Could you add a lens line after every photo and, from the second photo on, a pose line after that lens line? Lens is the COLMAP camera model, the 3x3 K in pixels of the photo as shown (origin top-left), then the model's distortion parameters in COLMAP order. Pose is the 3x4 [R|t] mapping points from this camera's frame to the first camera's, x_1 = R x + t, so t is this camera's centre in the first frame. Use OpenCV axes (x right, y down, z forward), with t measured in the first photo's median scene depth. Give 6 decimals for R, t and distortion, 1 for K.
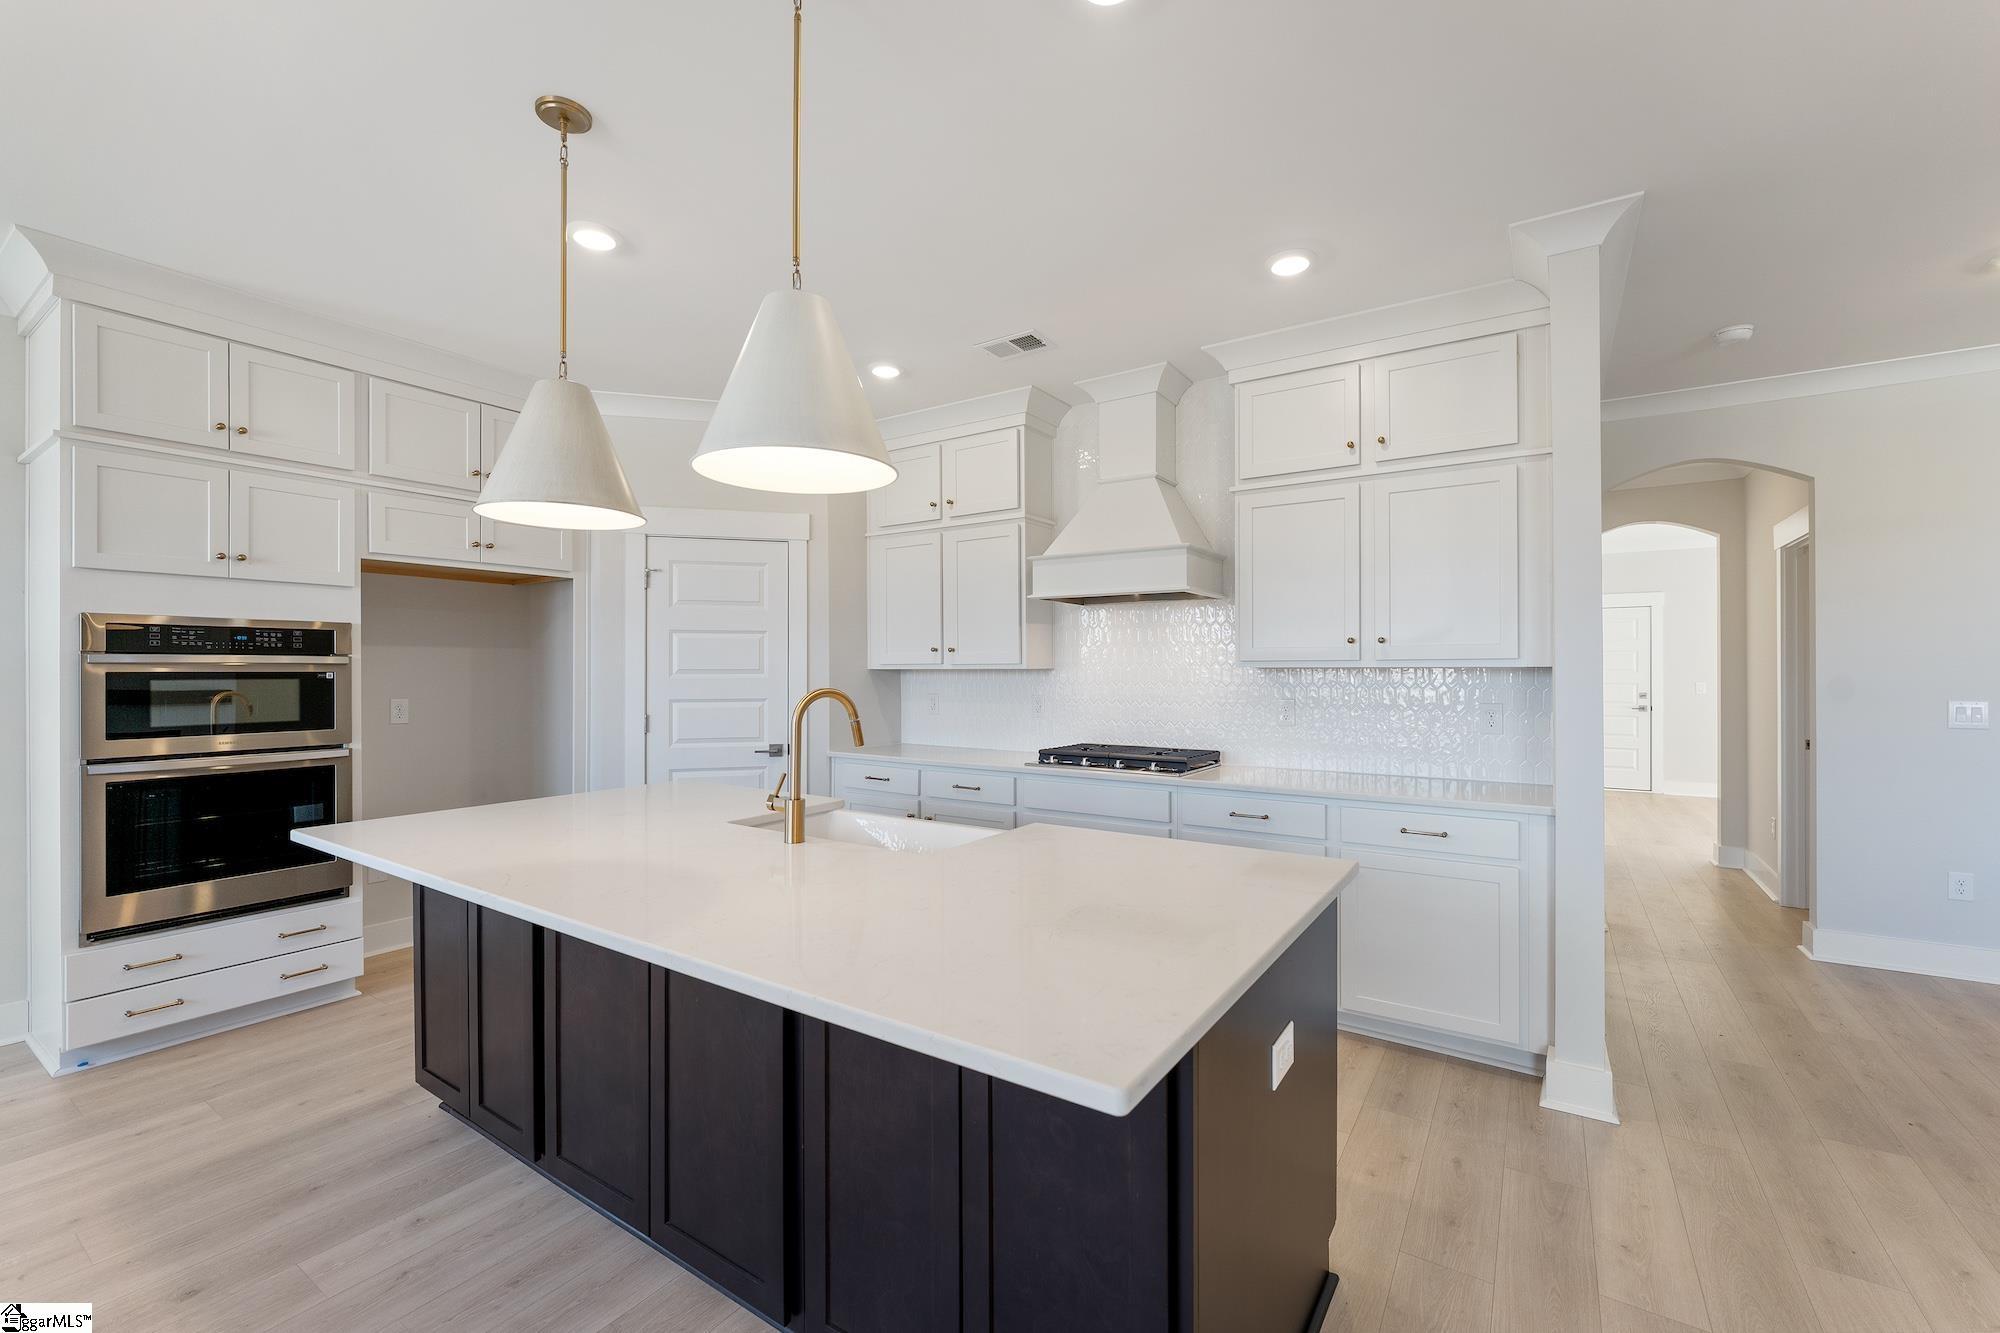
lens RADIAL K [[830.9, 0, 998.6], [0, 830.9, 669.3], [0, 0, 1]] dist [-0.002092, -0.000337]
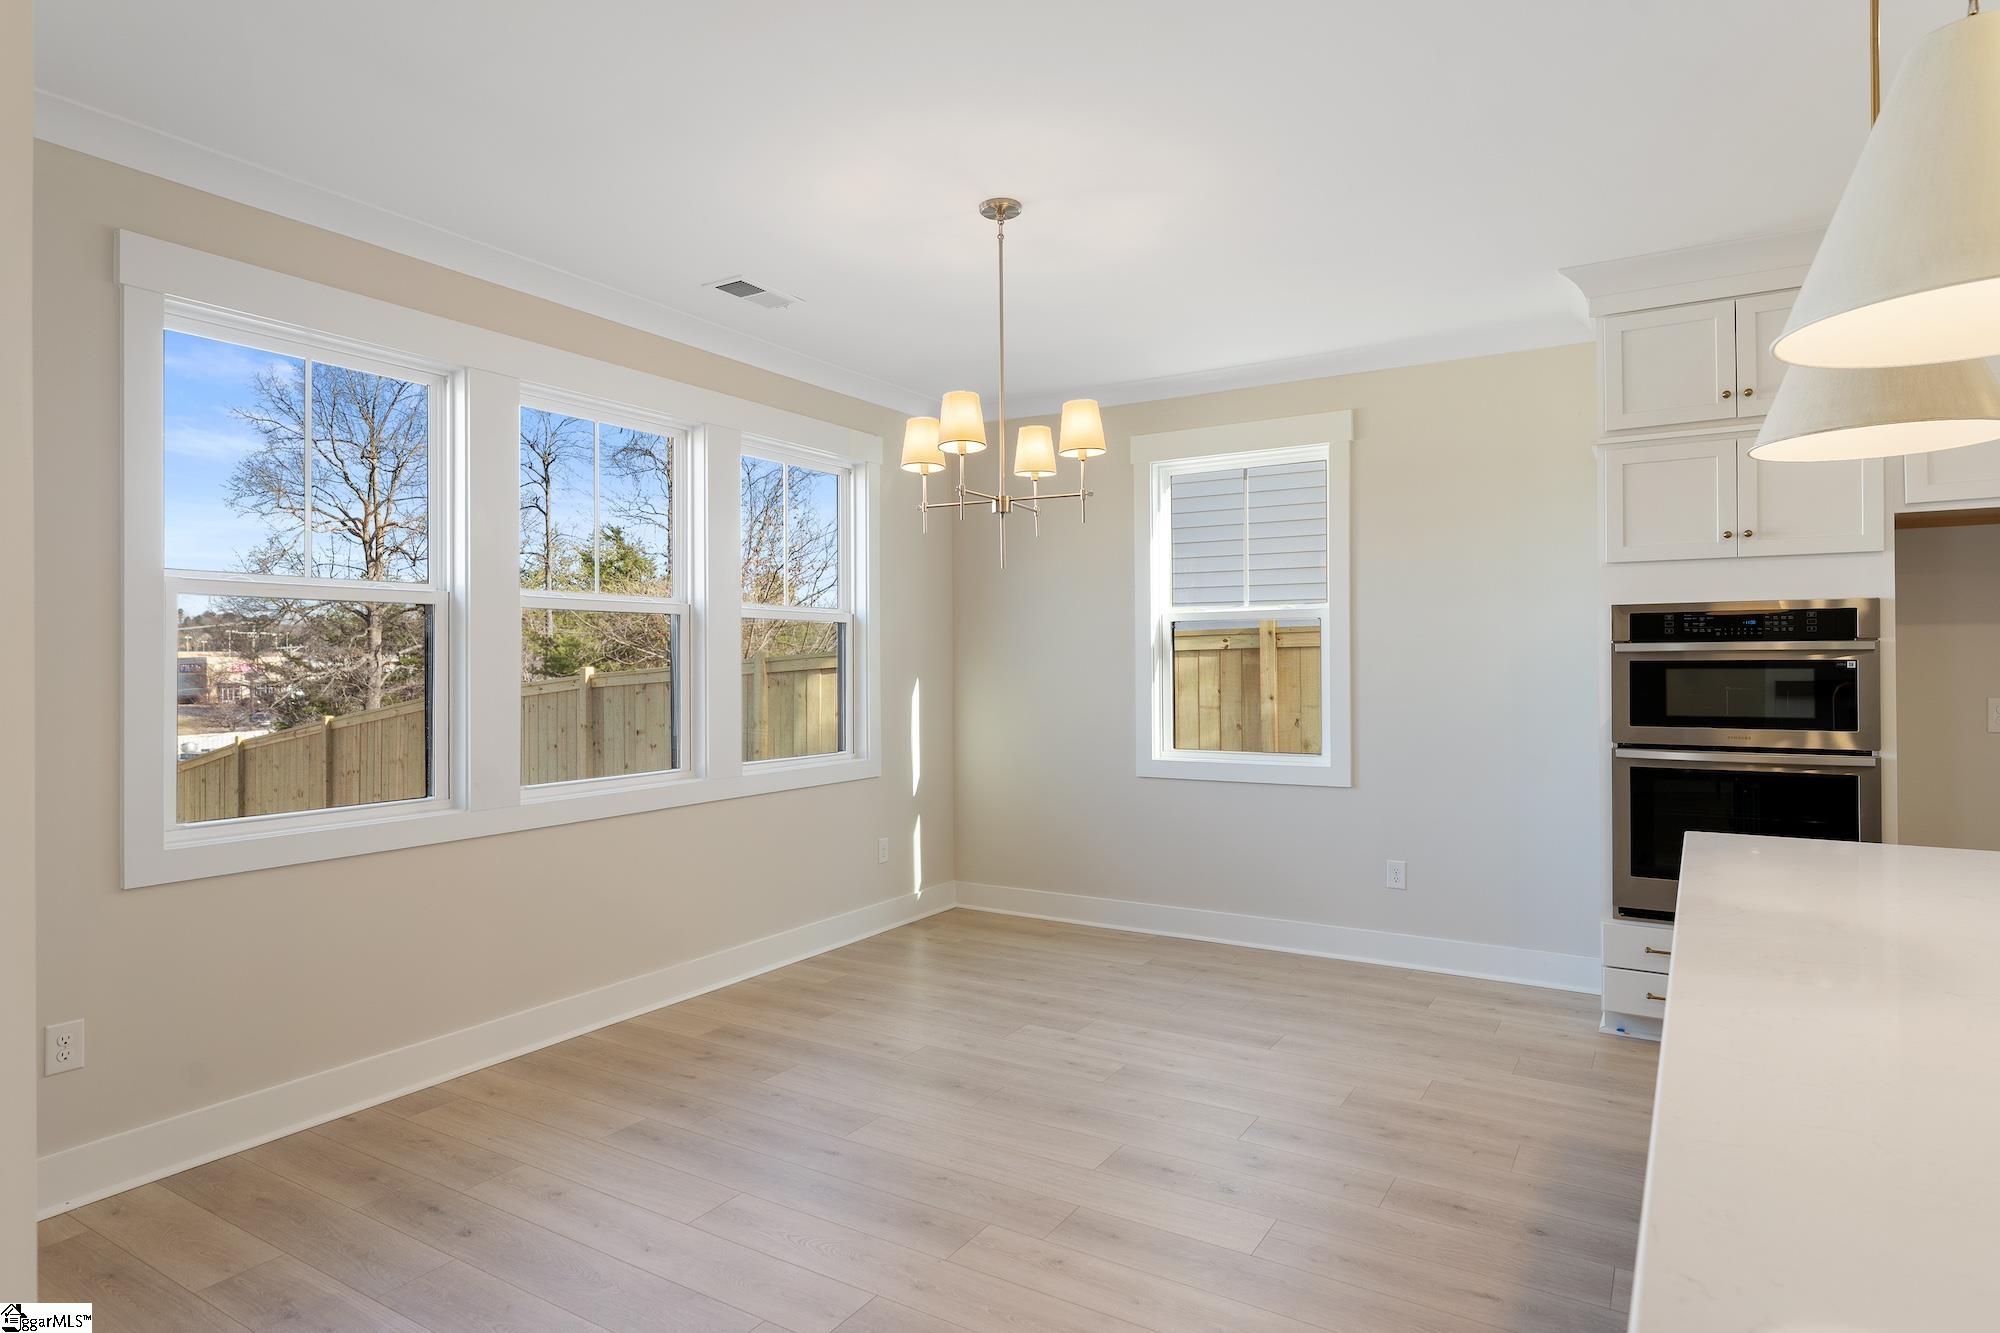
lens RADIAL K [[1108.9, 0, 1000.0], [0, 1108.9, 666.5], [0, 0, 1]] dist [0.003887, 0.000522]
pose [[0.032167, 0.003179, -0.999477, 0.247640], [0.003123, 0.999990, 0.003281, 0.003172], [0.999478, -0.003227, 0.032157, 0.135895]]
